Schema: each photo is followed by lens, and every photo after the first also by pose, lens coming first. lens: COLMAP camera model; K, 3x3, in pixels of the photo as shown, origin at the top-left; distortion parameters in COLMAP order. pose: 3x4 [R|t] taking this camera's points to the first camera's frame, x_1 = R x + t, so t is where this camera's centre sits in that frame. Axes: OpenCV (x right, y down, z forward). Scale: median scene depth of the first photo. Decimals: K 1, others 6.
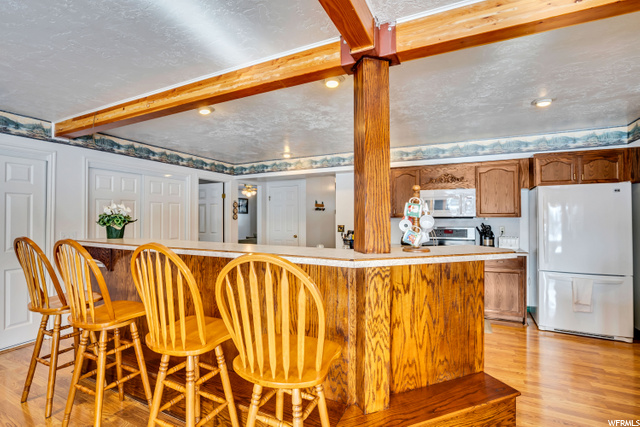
lens RADIAL K [[300.8, 0, 320.0], [0, 300.8, 213.5], [0, 0, 1]] dist [-0.045456, 0.015896]
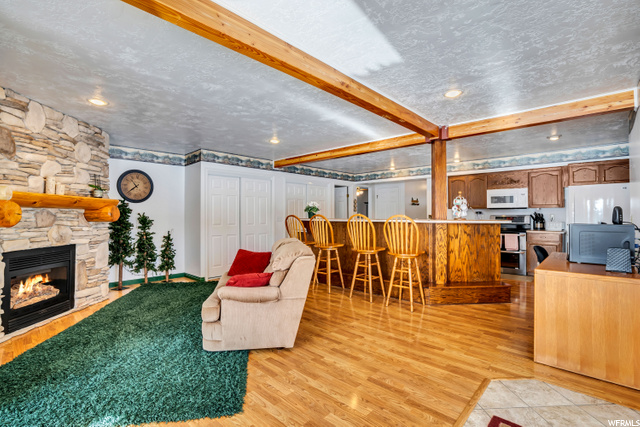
lens RADIAL K [[300.8, 0, 320.0], [0, 300.8, 213.5], [0, 0, 1]] dist [-0.045456, 0.015896]
pose [[0.954266, -0.001965, -0.298953, -0.010590], [0.004982, 0.999944, 0.009330, 0.022312], [0.298918, -0.010392, 0.954222, -0.687850]]
